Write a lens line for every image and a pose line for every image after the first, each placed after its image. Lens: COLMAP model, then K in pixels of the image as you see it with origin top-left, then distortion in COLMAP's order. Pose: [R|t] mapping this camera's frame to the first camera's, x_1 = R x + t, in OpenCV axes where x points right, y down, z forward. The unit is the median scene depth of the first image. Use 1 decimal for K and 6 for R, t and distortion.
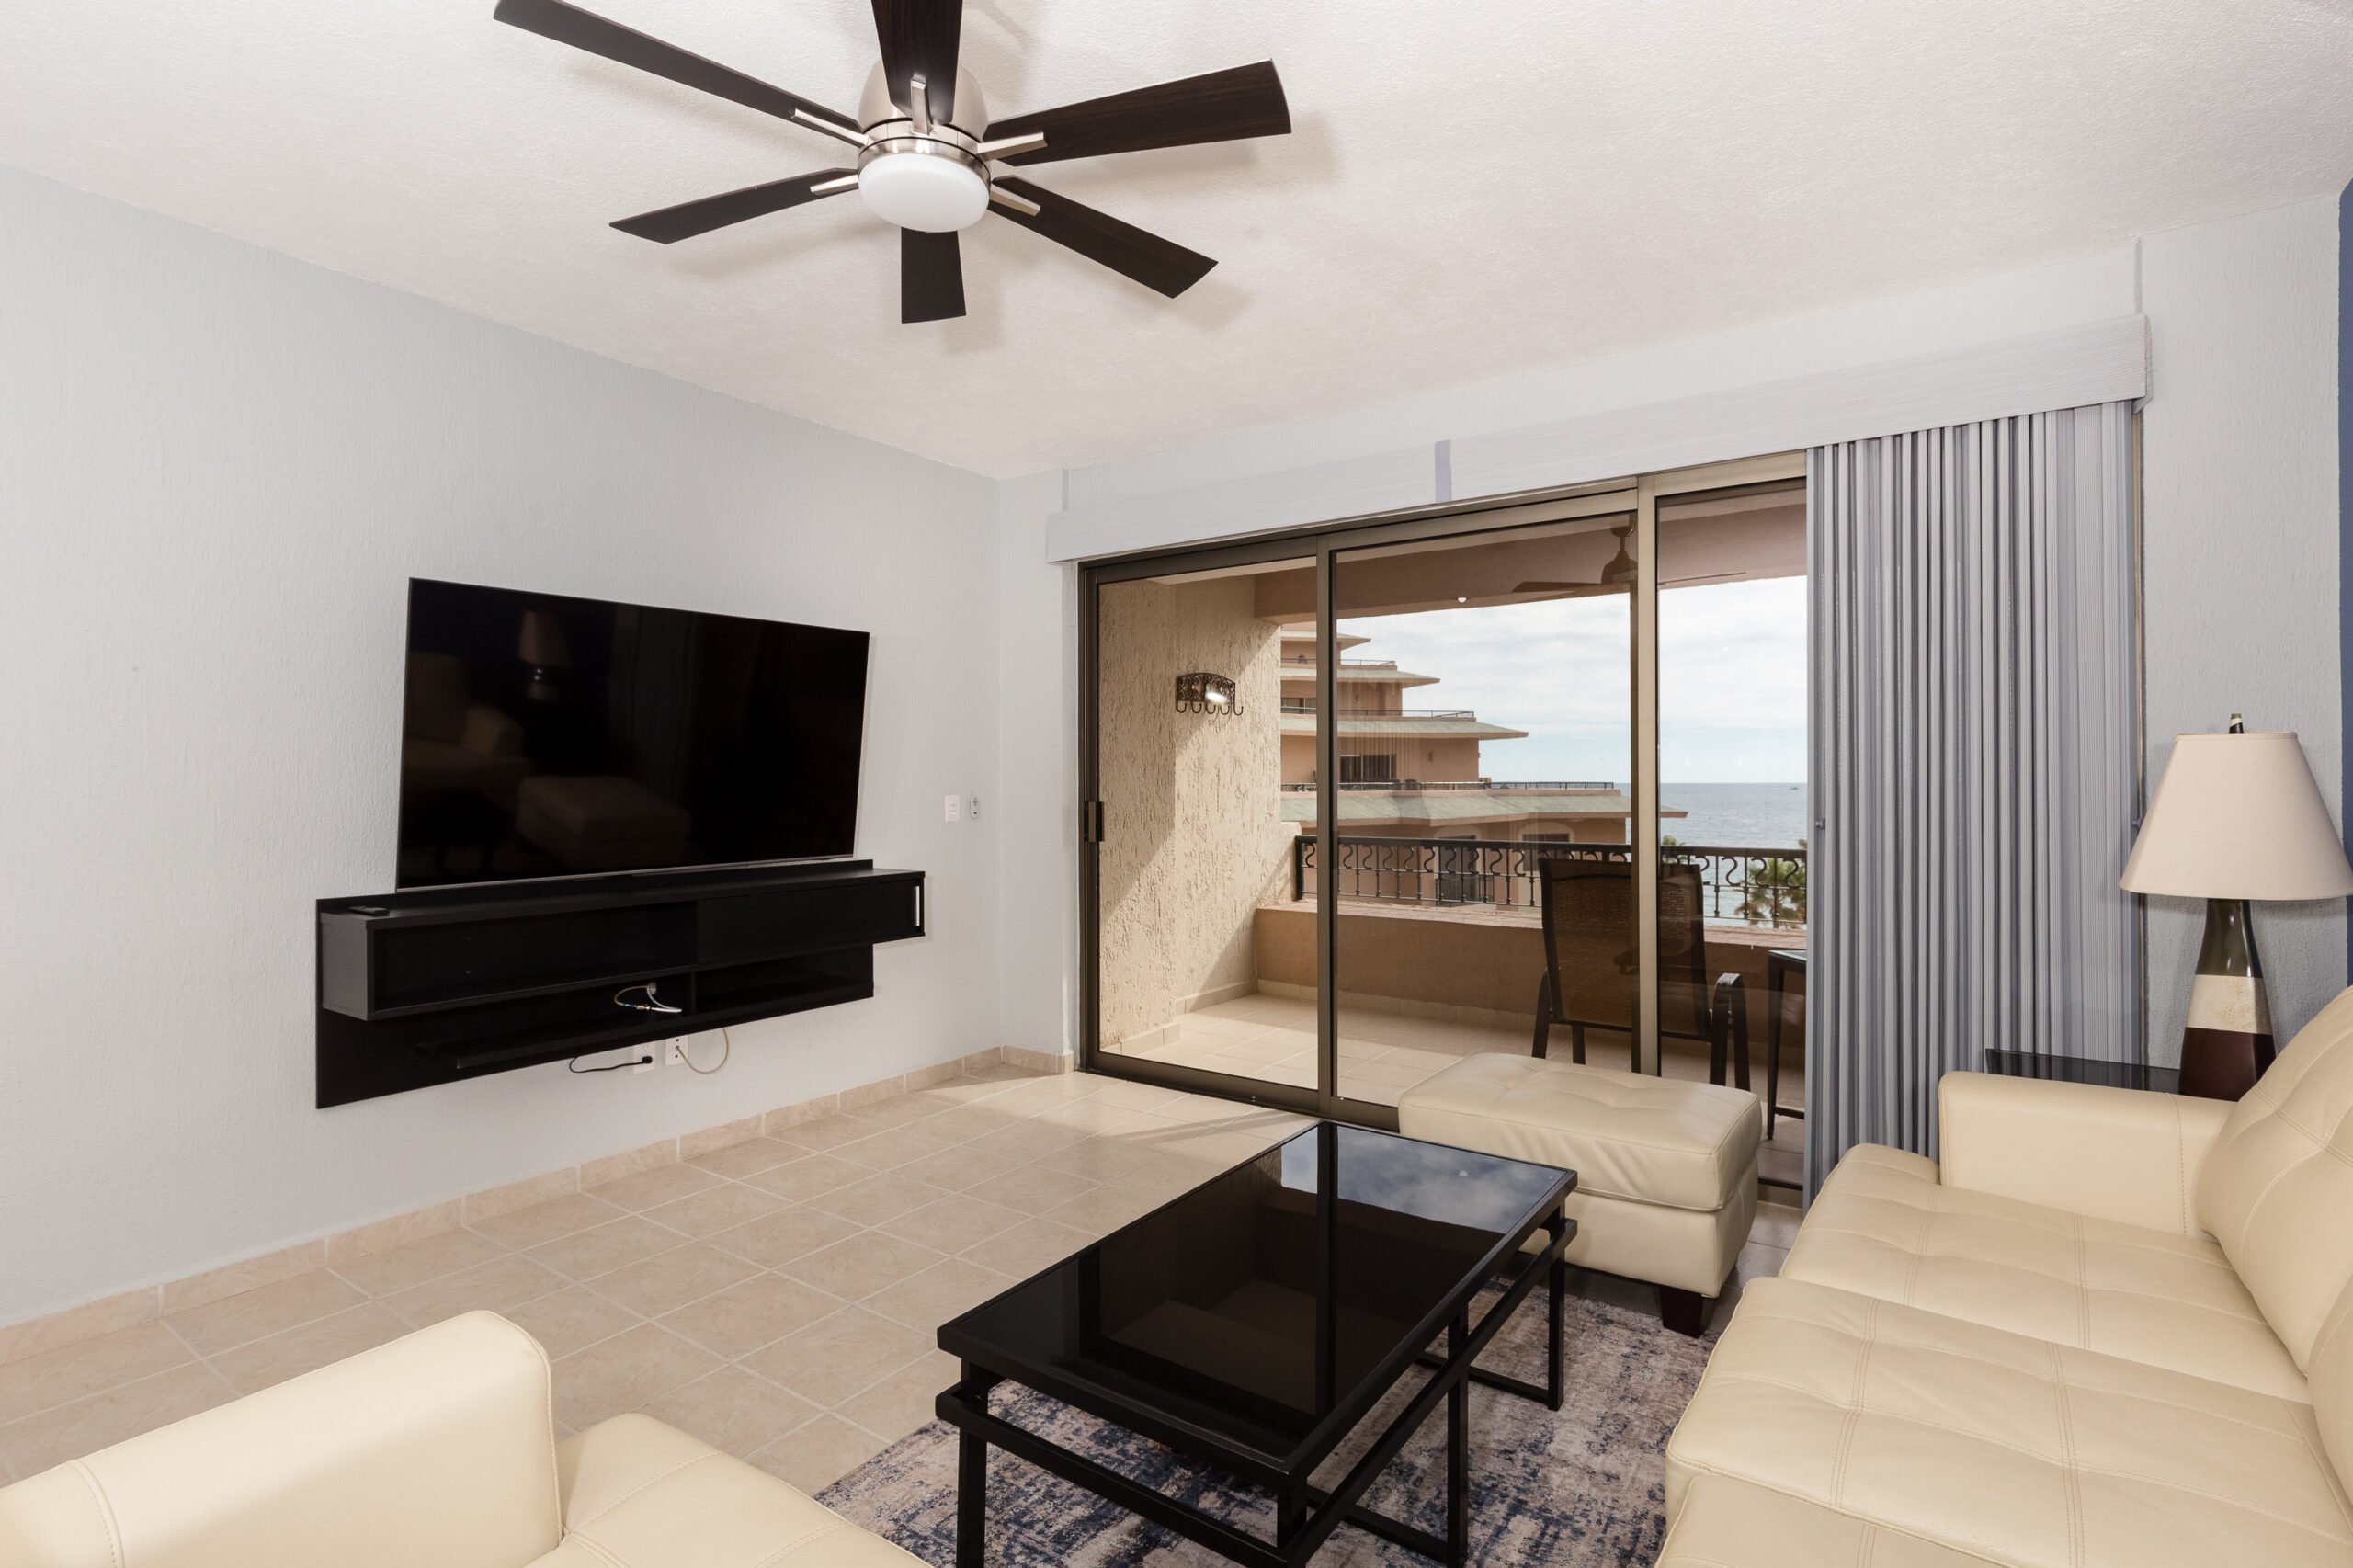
lens RADIAL K [[1128.6, 0, 1168.1], [0, 1128.6, 774.4], [0, 0, 1]] dist [0.000560, 0.000079]
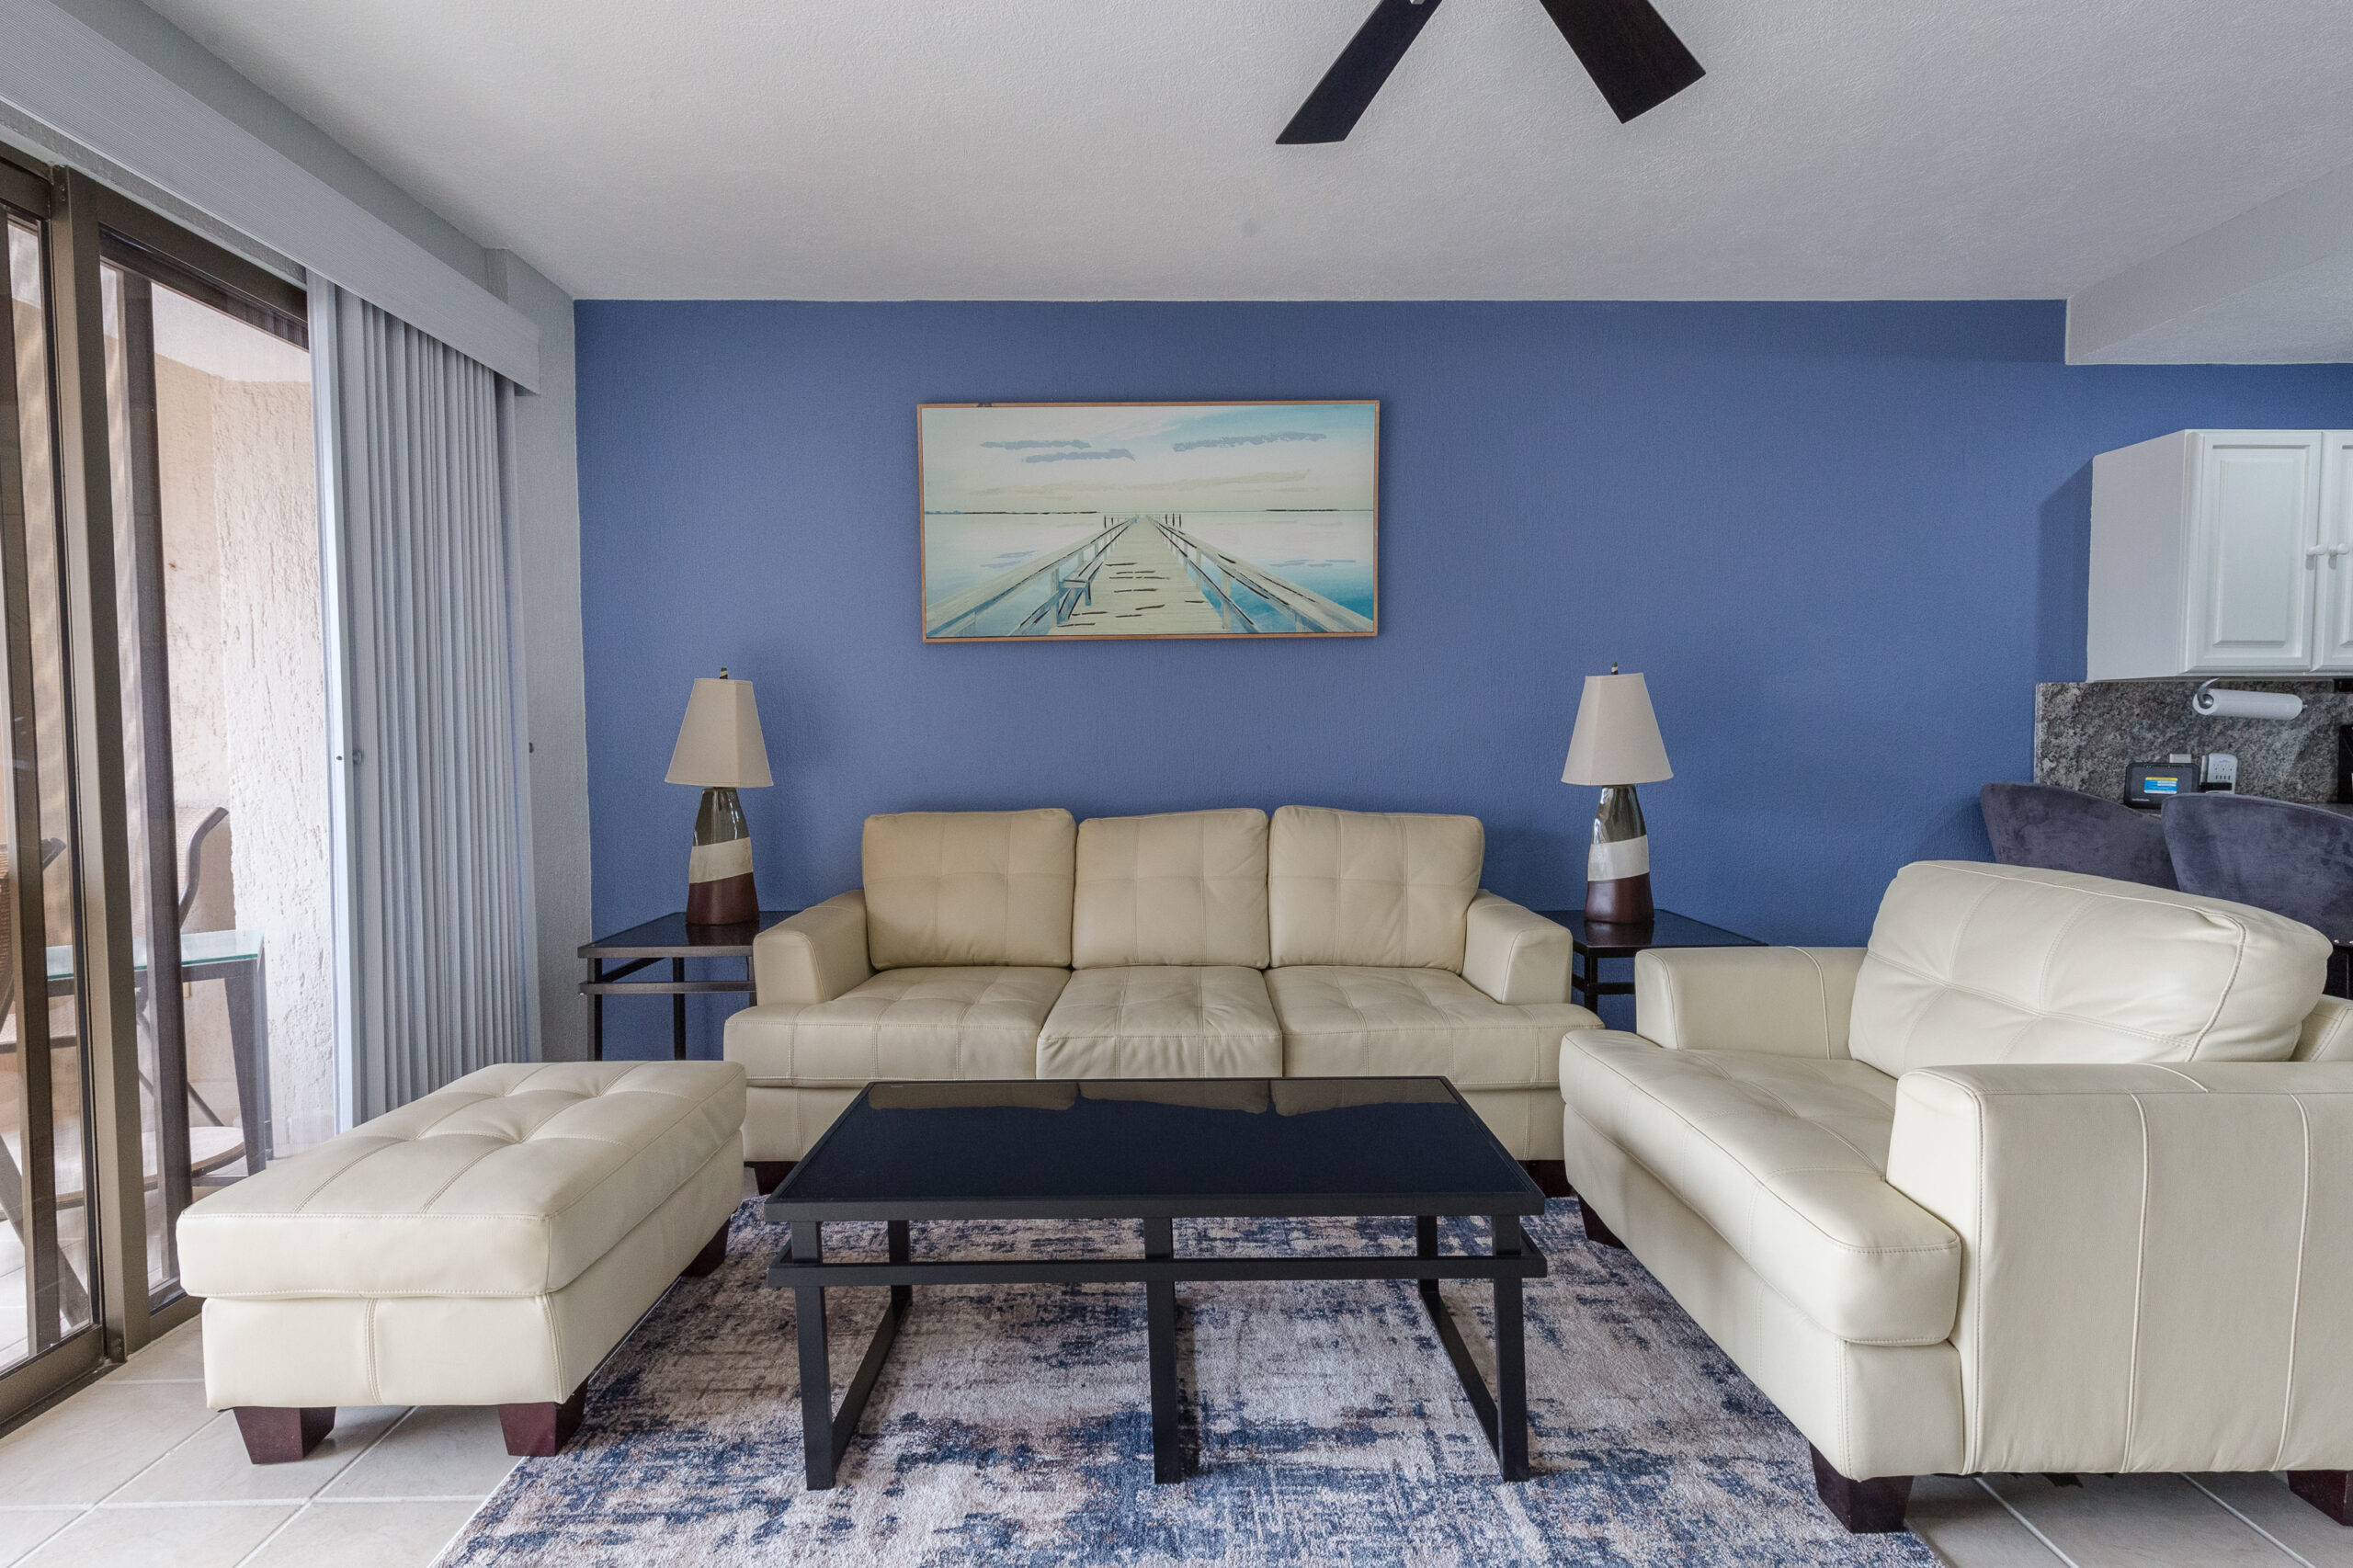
lens RADIAL K [[1055.7, 0, 1163.4], [0, 1055.7, 769.4], [0, 0, 1]] dist [0.003341, 0.000539]
pose [[-0.577654, -0.027466, 0.815820, -0.669768], [0.016377, 0.998843, 0.045224, 0.030273], [-0.816117, 0.039485, -0.576536, 1.556104]]
